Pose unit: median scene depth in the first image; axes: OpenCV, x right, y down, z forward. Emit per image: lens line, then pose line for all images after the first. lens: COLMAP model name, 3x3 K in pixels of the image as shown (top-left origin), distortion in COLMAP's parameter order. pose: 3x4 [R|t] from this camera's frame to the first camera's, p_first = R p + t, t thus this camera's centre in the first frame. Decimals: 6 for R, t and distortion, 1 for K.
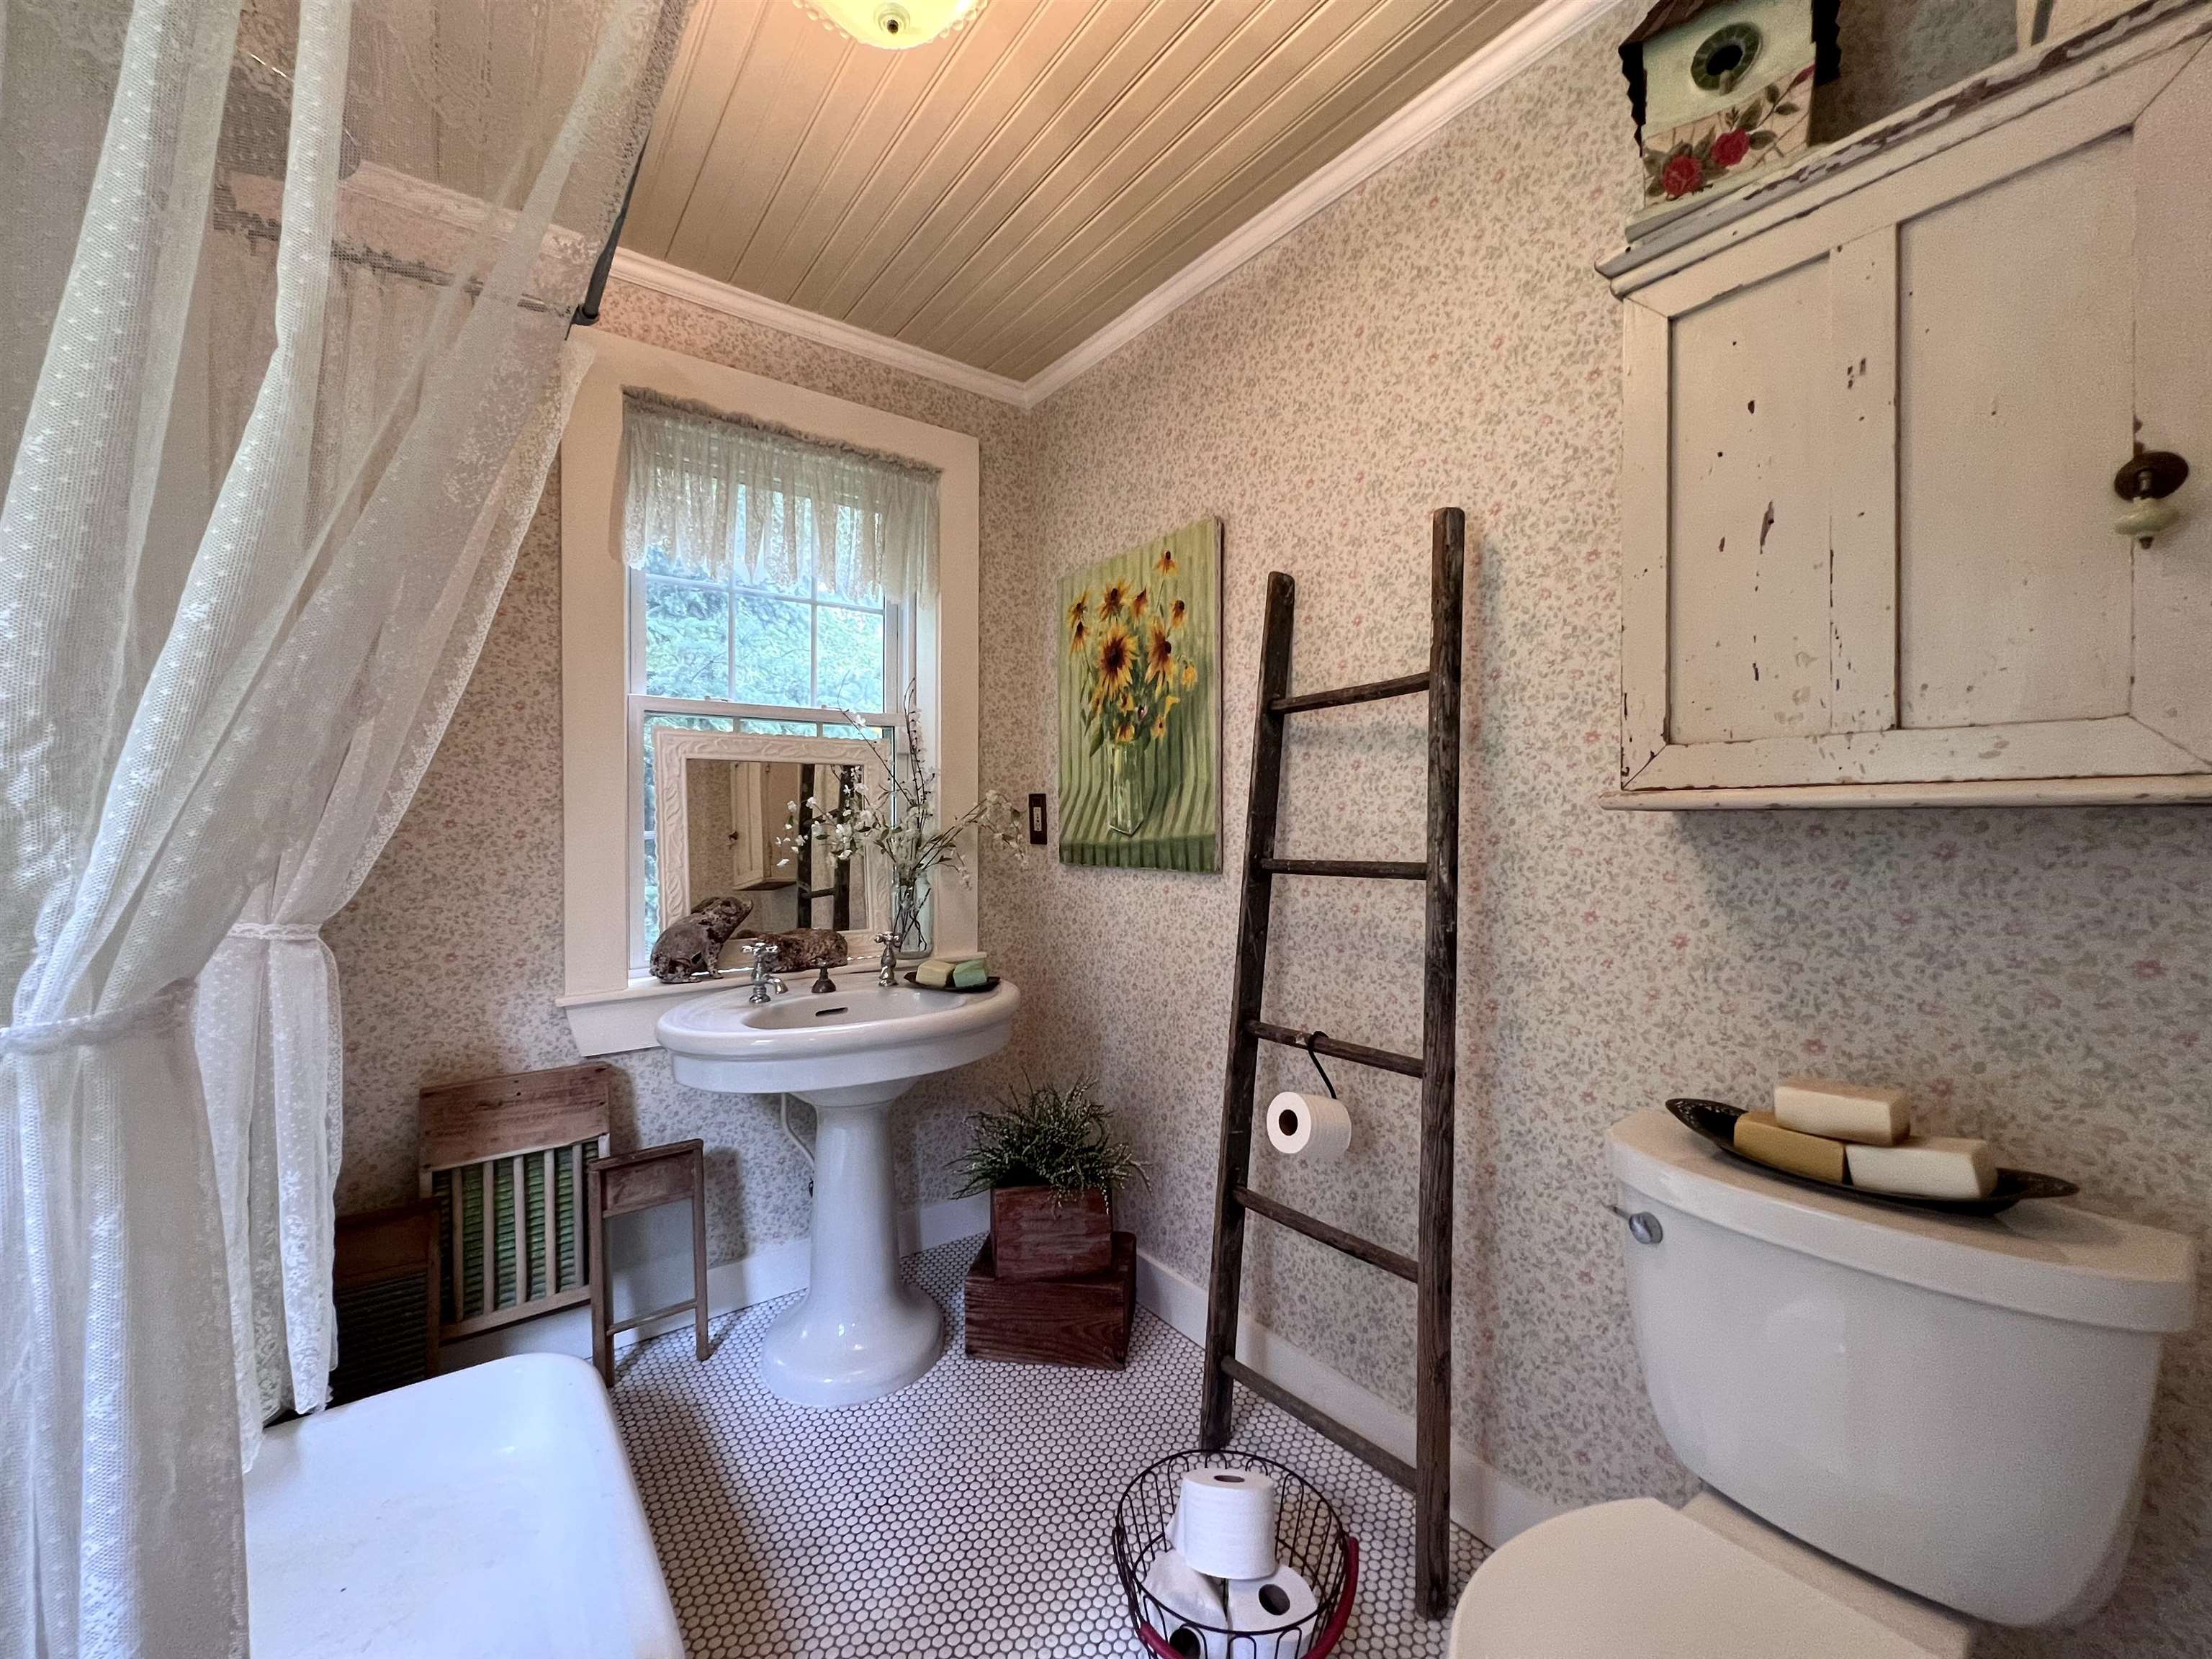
lens RADIAL K [[894.8, 0, 1094.2], [0, 894.8, 831.7], [0, 0, 1]] dist [0.002613, 0.000510]
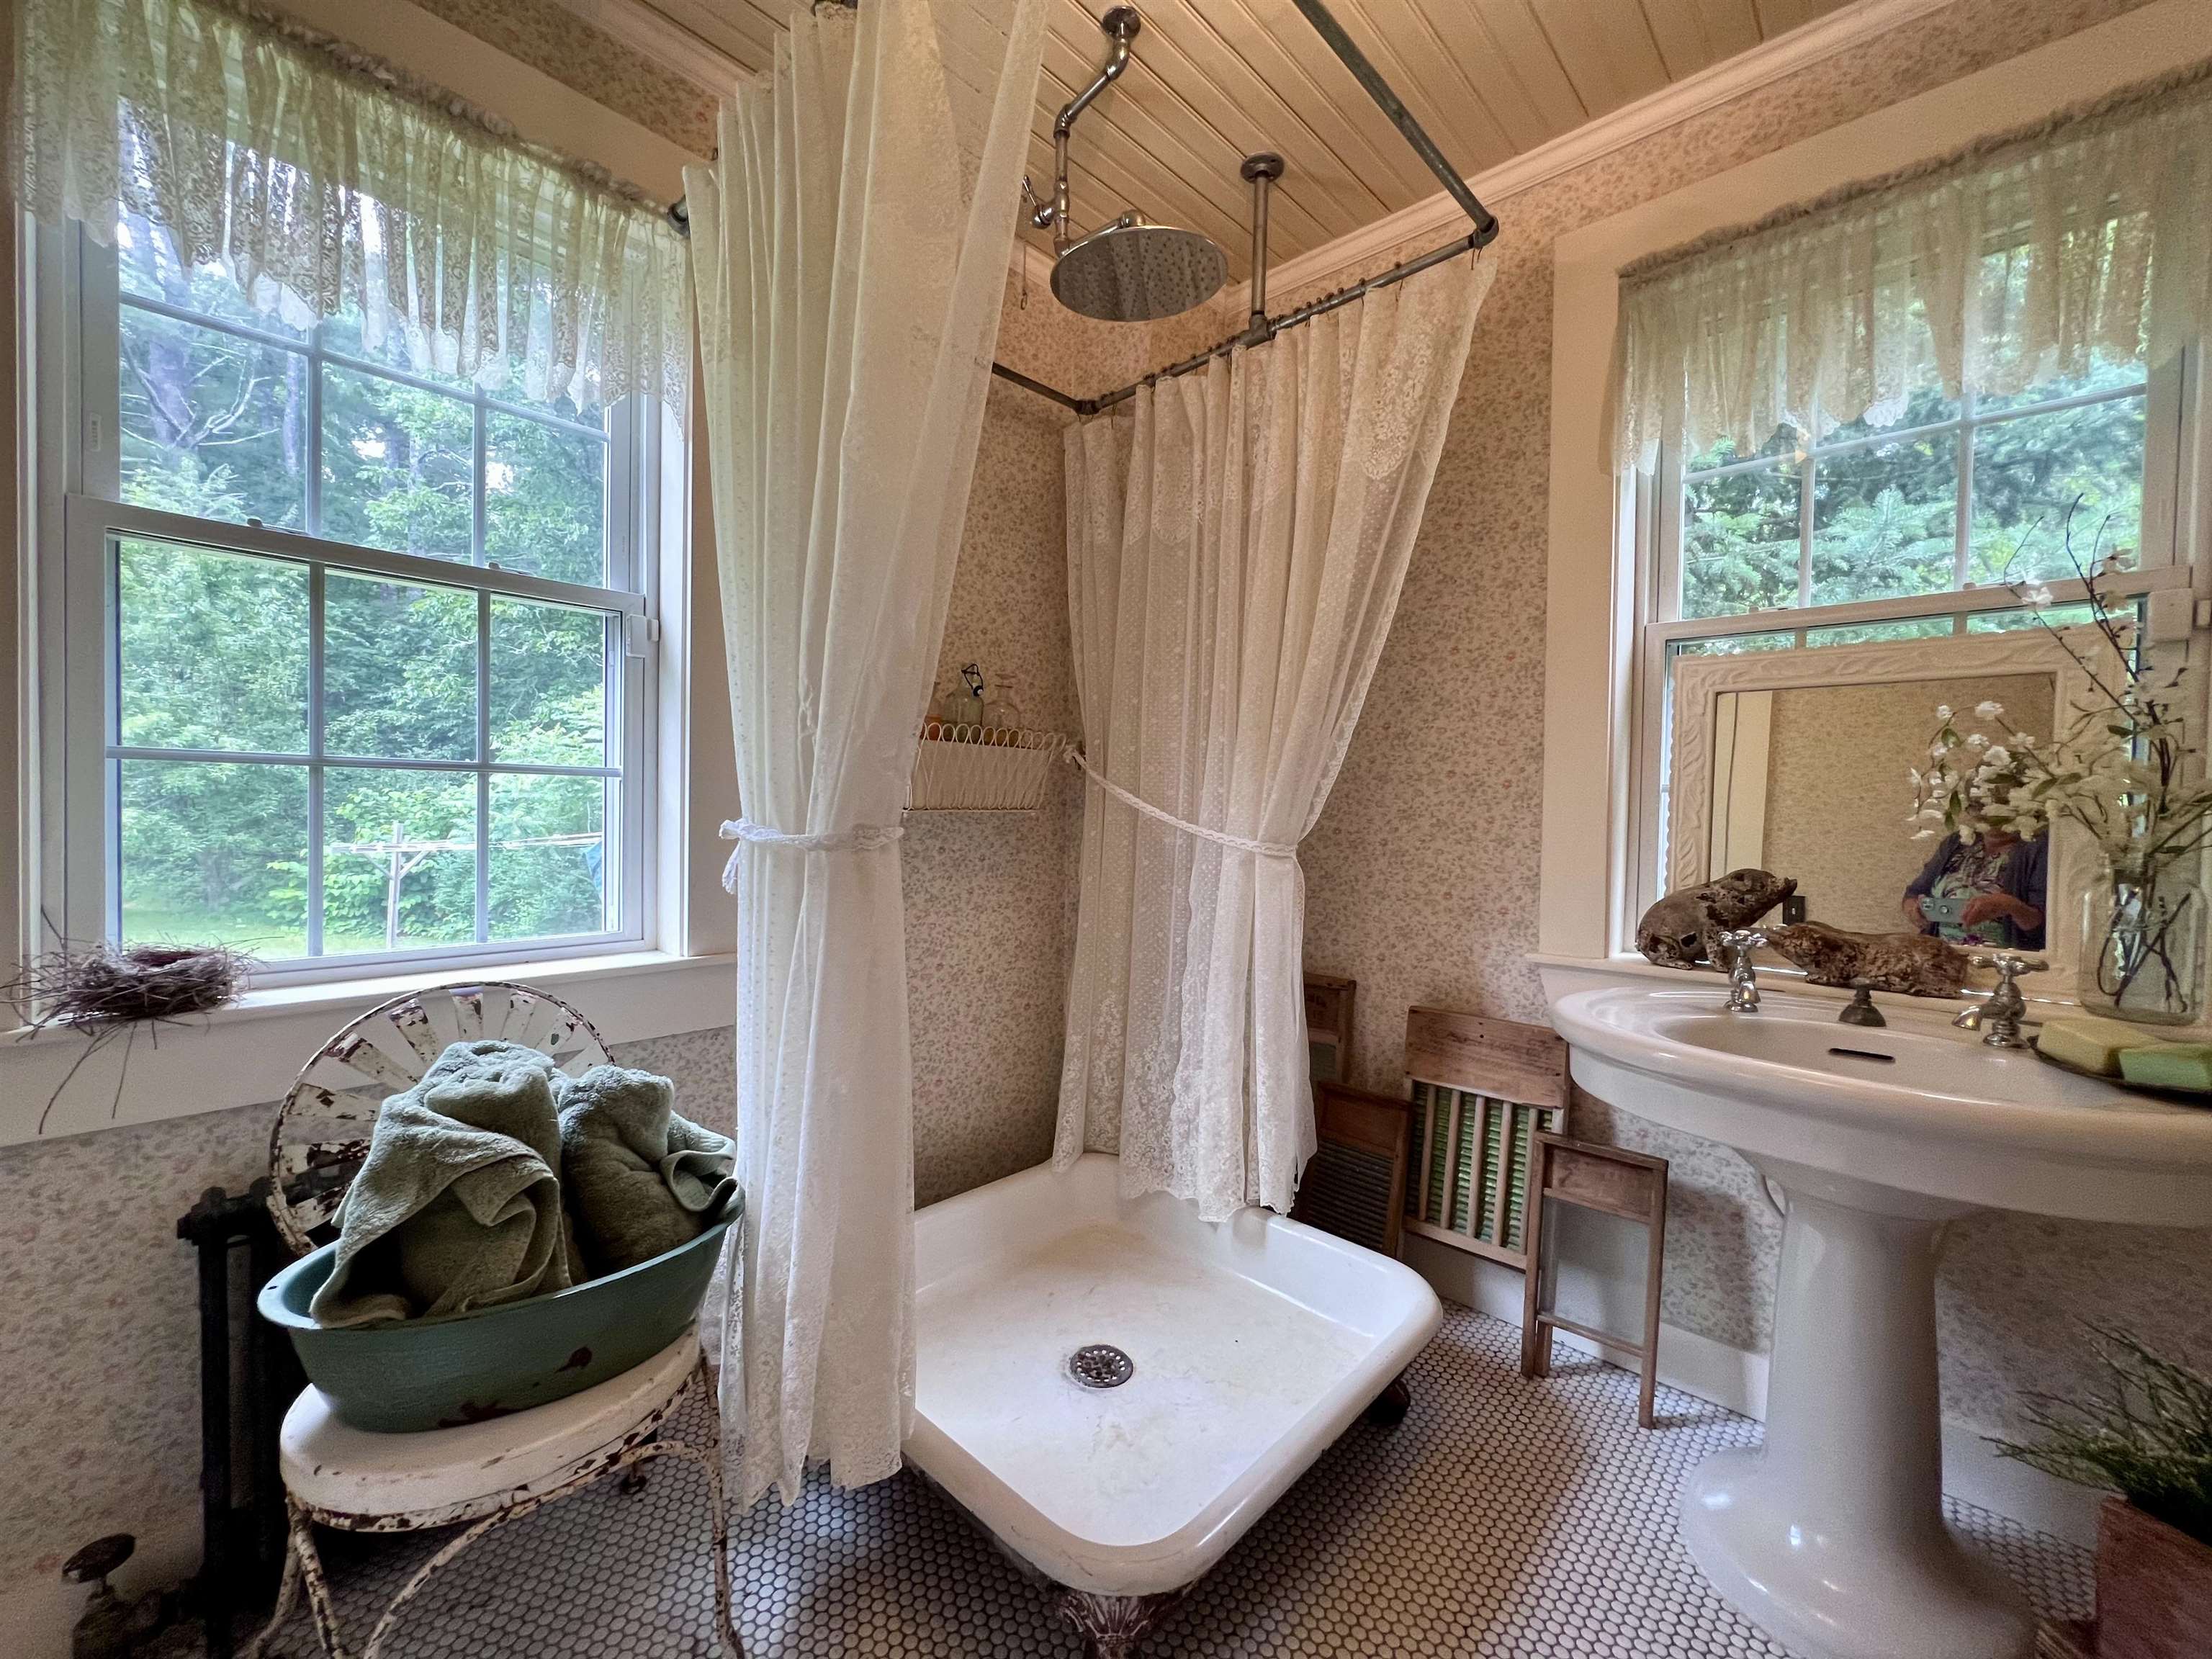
lens RADIAL K [[894.8, 0, 1099.7], [0, 894.8, 827.1], [0, 0, 1]] dist [0.002613, 0.000510]
pose [[0.180430, 0.035930, -0.982931, 0.260432], [-0.027084, 0.999135, 0.031551, 0.030948], [0.983215, 0.020929, 0.181248, 0.355240]]
